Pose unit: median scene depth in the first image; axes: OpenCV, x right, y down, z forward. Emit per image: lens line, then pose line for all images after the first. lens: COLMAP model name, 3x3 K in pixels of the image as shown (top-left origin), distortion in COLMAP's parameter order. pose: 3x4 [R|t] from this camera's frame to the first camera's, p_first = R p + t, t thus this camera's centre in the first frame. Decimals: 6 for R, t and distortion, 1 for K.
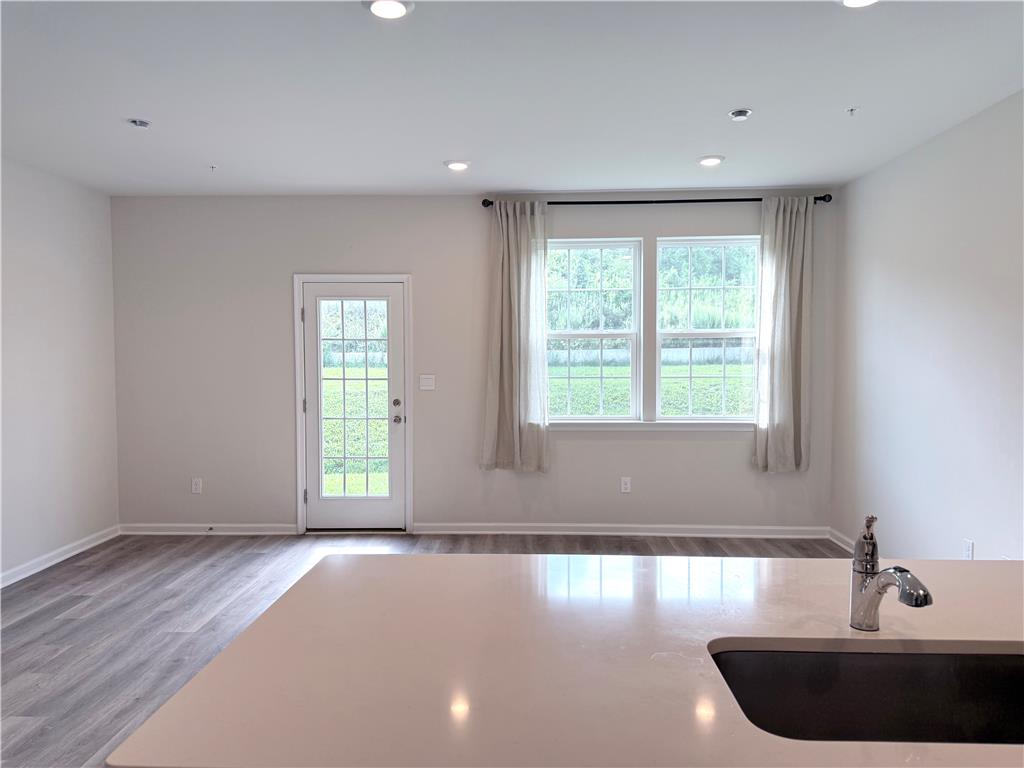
lens RADIAL K [[717.8, 0, 512.0], [0, 717.8, 384.0], [0, 0, 1]] dist [0.127597, -0.218835]
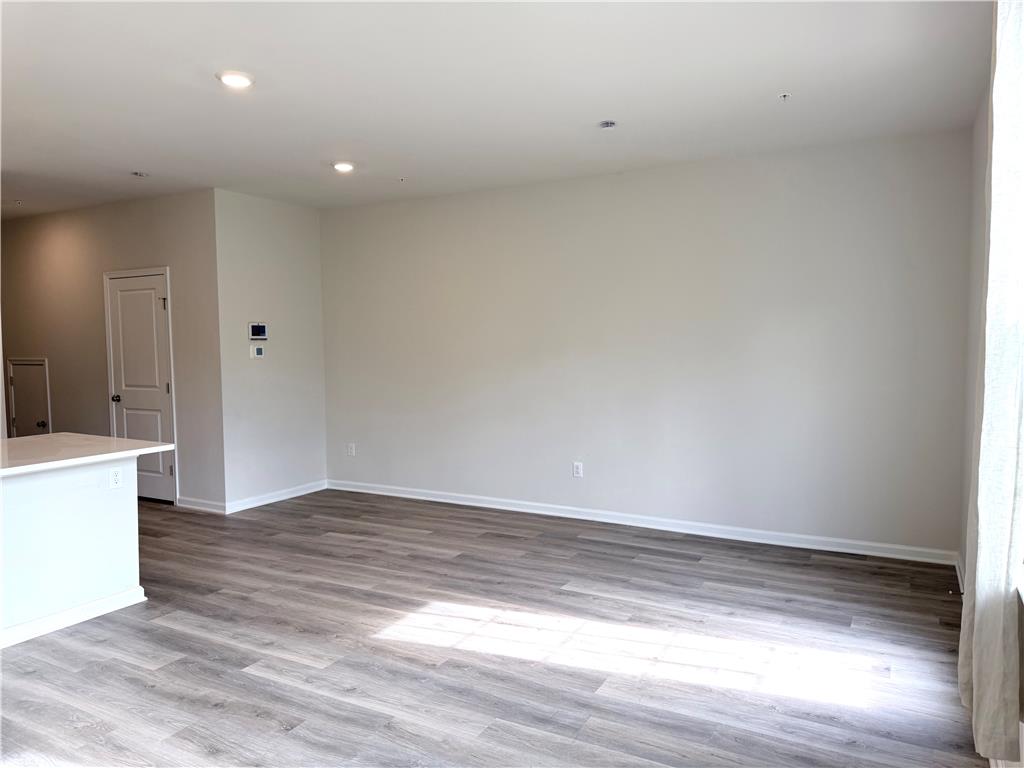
lens RADIAL K [[717.8, 0, 512.0], [0, 717.8, 384.0], [0, 0, 1]] dist [0.127597, -0.218835]
pose [[-0.457423, 0.064078, -0.886938, 0.380902], [-0.026758, 0.995957, 0.085755, -0.043928], [0.888847, 0.062958, -0.453859, 0.961428]]
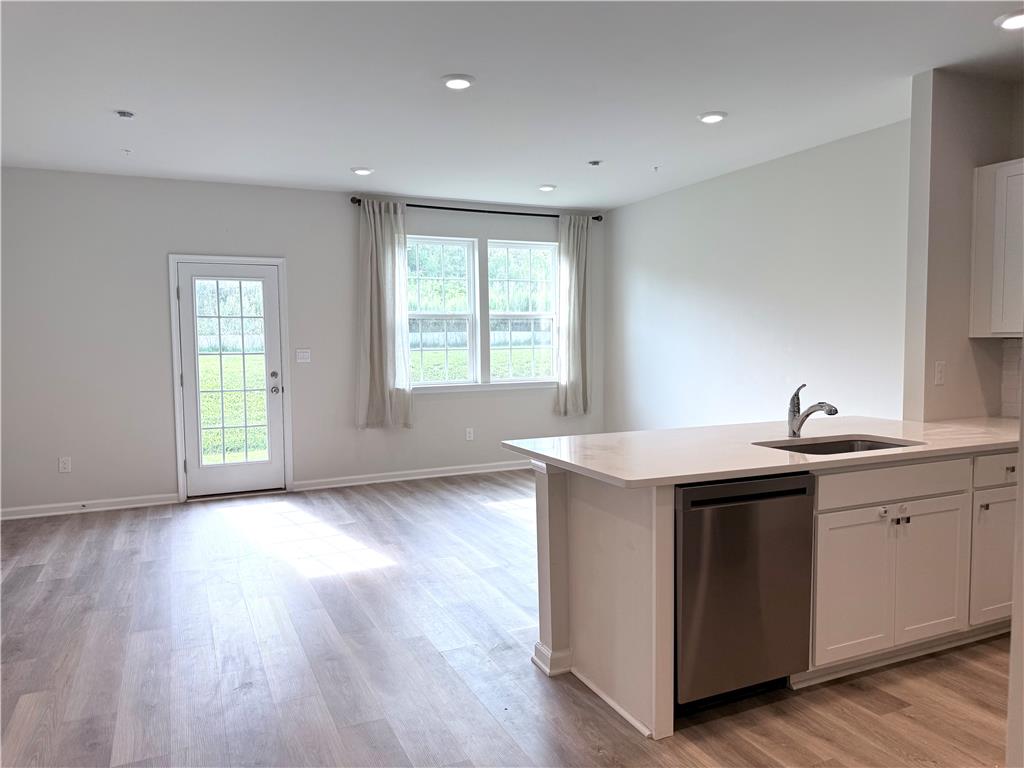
lens RADIAL K [[717.8, 0, 512.0], [0, 717.8, 384.0], [0, 0, 1]] dist [0.127597, -0.218835]
pose [[0.893854, -0.034699, 0.447014, -0.340915], [0.027307, 0.999363, 0.022970, 0.025216], [-0.447526, -0.008325, 0.894232, -0.161023]]
